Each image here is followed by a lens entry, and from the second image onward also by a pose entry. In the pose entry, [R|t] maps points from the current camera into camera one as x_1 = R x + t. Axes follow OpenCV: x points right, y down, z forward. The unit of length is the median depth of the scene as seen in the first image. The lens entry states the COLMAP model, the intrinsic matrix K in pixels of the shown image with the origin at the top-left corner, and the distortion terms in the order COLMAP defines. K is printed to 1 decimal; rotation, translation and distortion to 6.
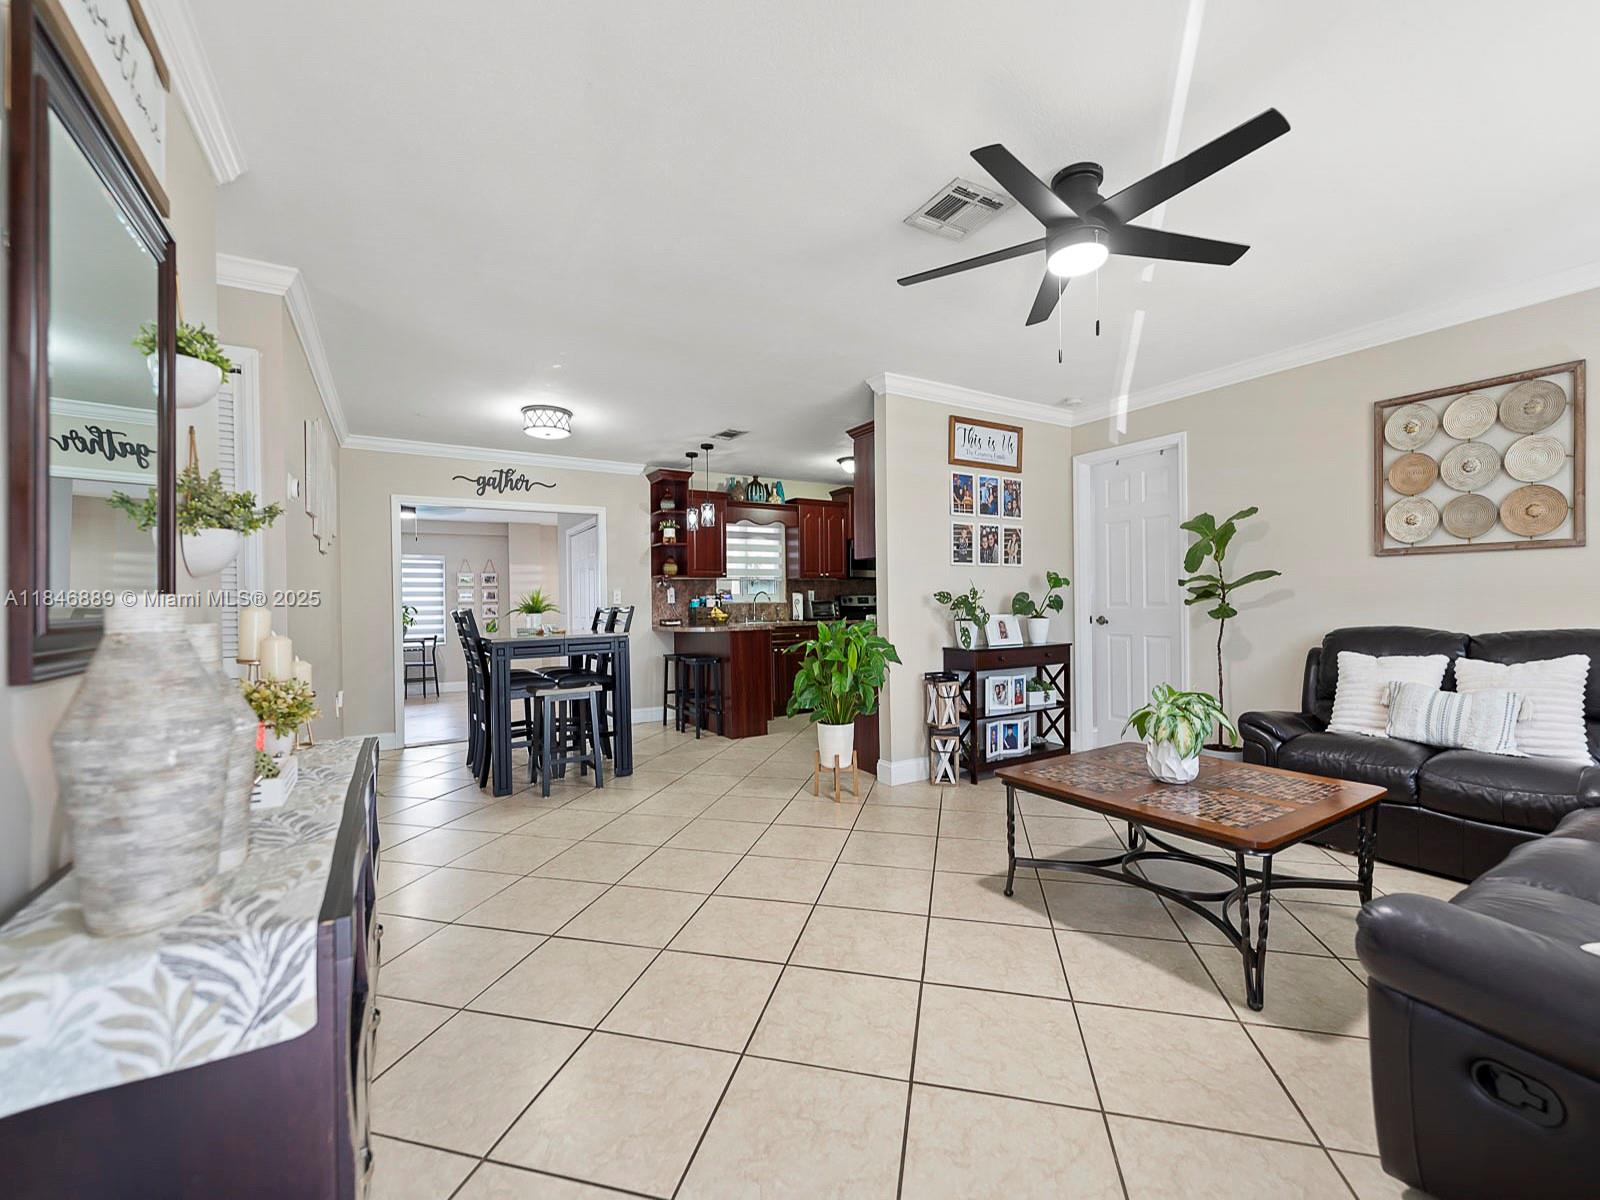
lens RADIAL K [[653.4, 0, 802.0], [0, 653.4, 599.7], [0, 0, 1]] dist [-0.000990, -0.000122]
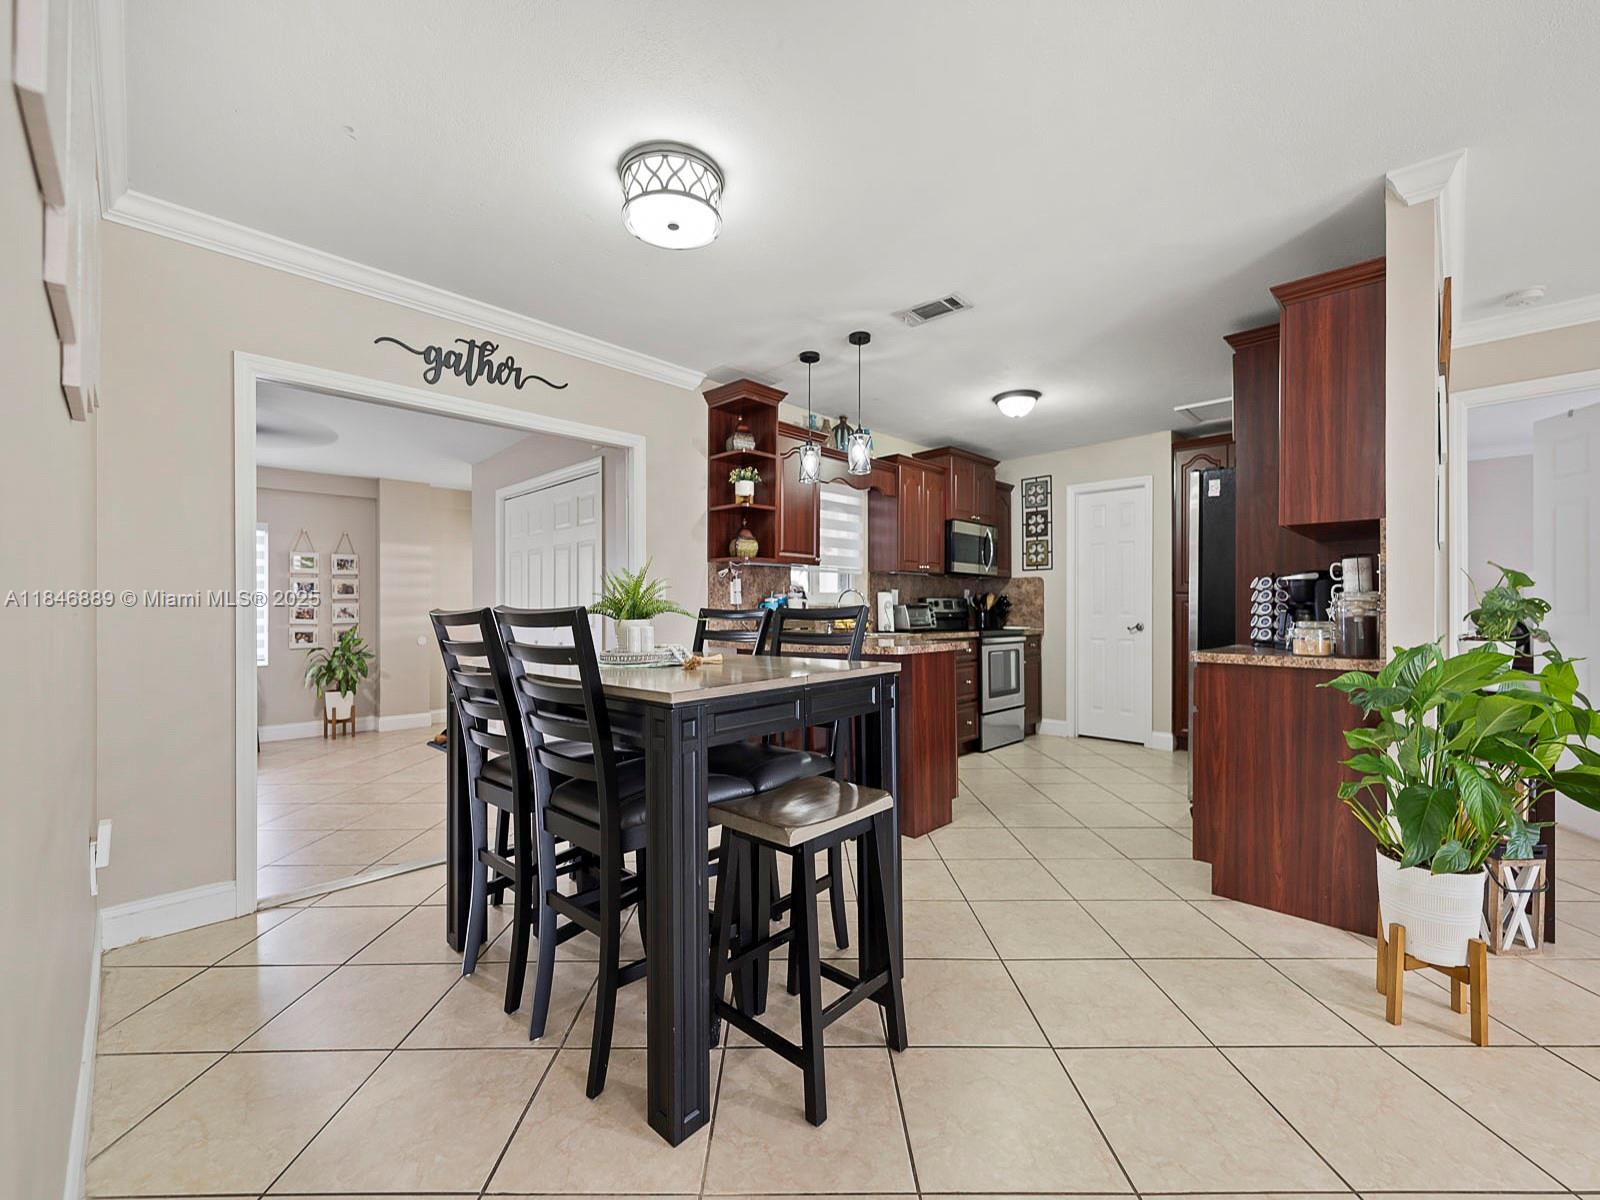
lens RADIAL K [[653.4, 0, 798.3], [0, 653.4, 605.4], [0, 0, 1]] dist [-0.000990, -0.000122]
pose [[0.969799, 0.016734, 0.243332, -0.299425], [-0.016206, 0.999860, -0.004172, 0.008524], [-0.243368, 0.000102, 0.969934, 0.391770]]
